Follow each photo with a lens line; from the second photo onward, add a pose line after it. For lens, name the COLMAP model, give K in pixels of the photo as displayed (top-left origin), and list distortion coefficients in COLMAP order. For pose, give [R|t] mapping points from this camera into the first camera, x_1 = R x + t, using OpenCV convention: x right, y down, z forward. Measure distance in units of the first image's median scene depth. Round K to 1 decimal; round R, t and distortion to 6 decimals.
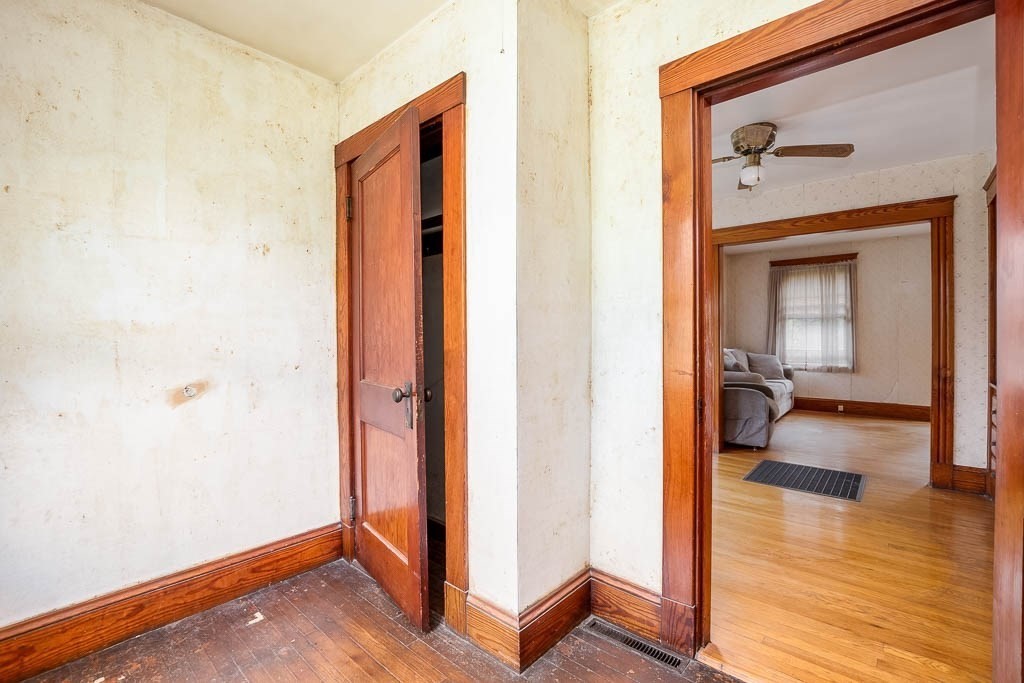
lens RADIAL K [[449.4, 0, 512.0], [0, 449.4, 341.5], [0, 0, 1]] dist [-0.030647, 0.000029]
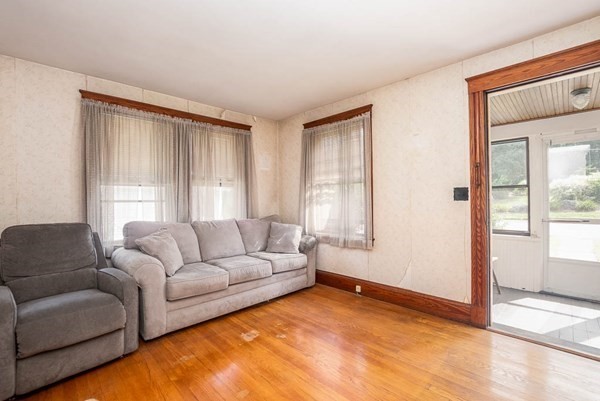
lens RADIAL K [[266.7, 0, 298.0], [0, 266.7, 200.8], [0, 0, 1]] dist [-0.029062, 0.001531]
pose [[0.997604, -0.004948, -0.069002, 0.721748], [0.003873, 0.999869, -0.015706, -0.011252], [0.069070, 0.015401, 0.997493, 0.521365]]
